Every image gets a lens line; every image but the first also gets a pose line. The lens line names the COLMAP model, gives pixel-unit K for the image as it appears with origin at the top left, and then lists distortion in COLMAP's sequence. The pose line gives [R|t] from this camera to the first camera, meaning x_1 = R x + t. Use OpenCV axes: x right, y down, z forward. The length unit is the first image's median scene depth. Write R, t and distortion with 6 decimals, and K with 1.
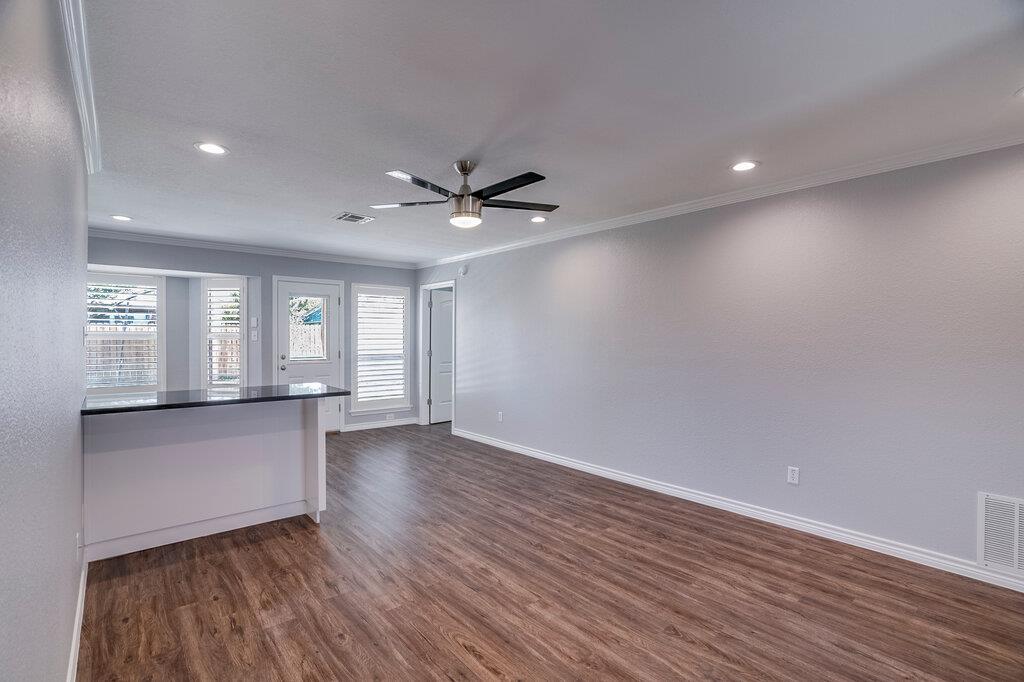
lens RADIAL K [[478.3, 0, 514.8], [0, 478.3, 336.5], [0, 0, 1]] dist [-0.049190, 0.015673]
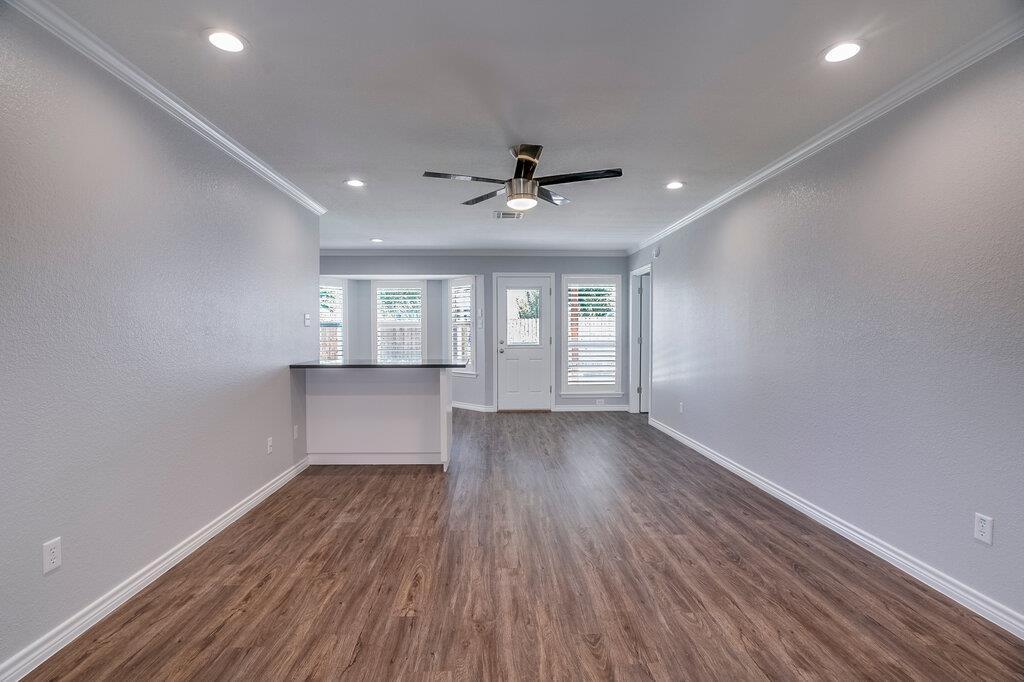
lens RADIAL K [[478.3, 0, 502.6], [0, 478.3, 336.1], [0, 0, 1]] dist [-0.049190, 0.015673]
pose [[0.775061, -0.000485, -0.631887, 0.524571], [0.006057, 0.999959, 0.006662, 0.043011], [0.631858, -0.008990, 0.775032, 0.157783]]
